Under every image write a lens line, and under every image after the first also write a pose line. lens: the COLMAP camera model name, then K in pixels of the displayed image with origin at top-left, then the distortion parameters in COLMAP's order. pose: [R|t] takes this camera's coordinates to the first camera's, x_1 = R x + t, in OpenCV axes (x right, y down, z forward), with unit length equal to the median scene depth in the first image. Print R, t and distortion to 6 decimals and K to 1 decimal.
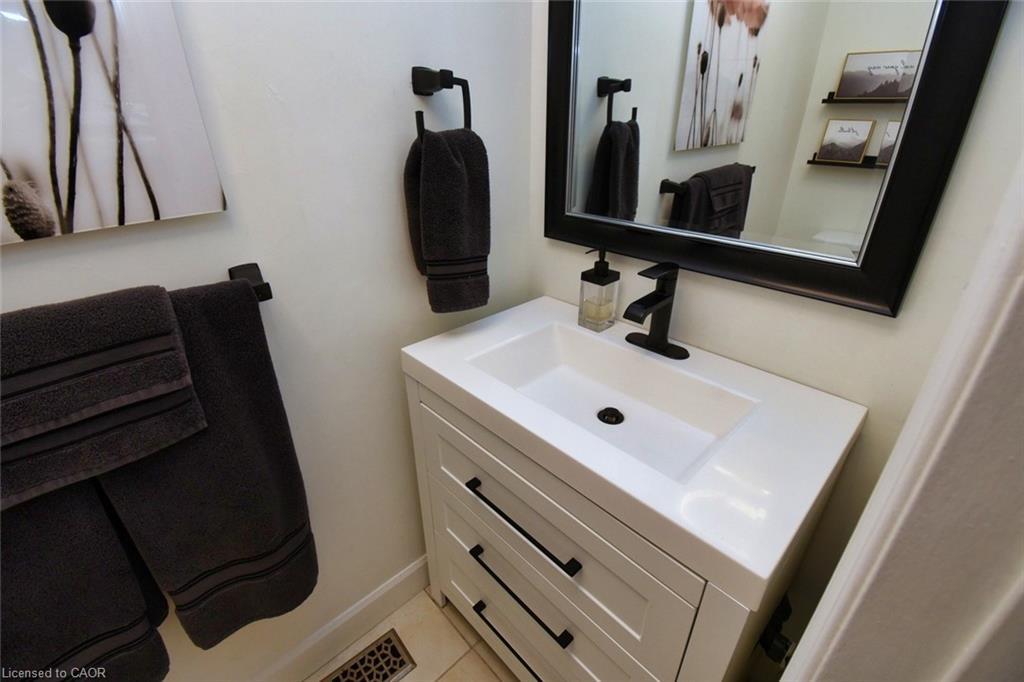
lens RADIAL K [[448.2, 0, 508.2], [0, 448.2, 343.1], [0, 0, 1]] dist [0.018798, -0.026256]
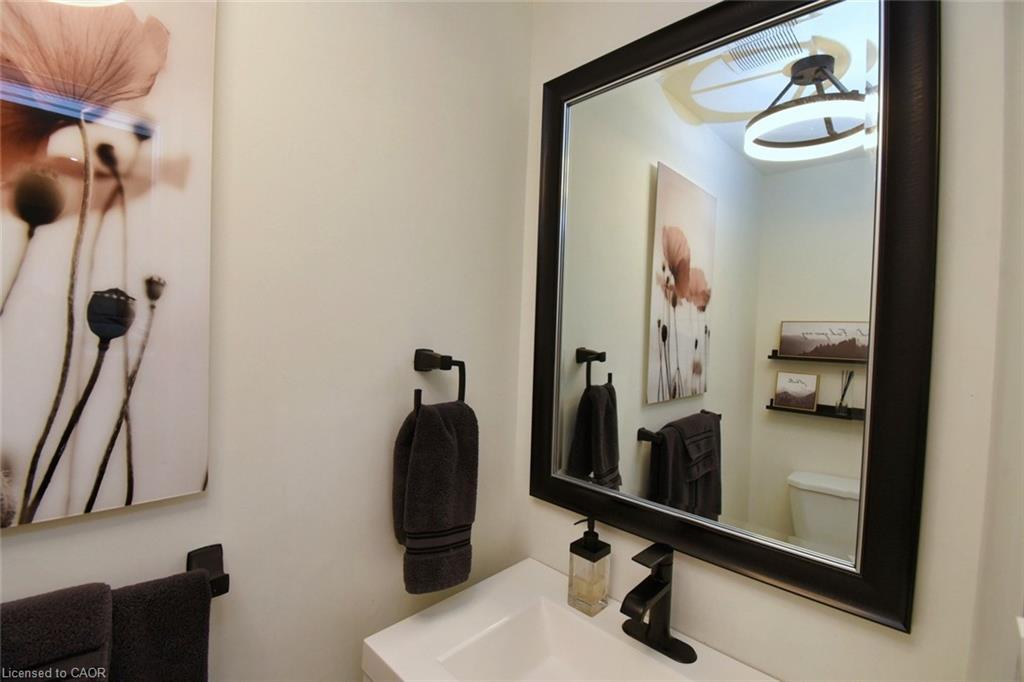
lens RADIAL K [[448.2, 0, 508.2], [0, 448.2, 343.1], [0, 0, 1]] dist [0.018798, -0.026256]
pose [[0.997950, 0.047109, 0.043314, -0.027443], [-0.023754, 0.901167, -0.432820, -0.125407], [-0.059423, 0.430904, 0.900439, -0.024868]]
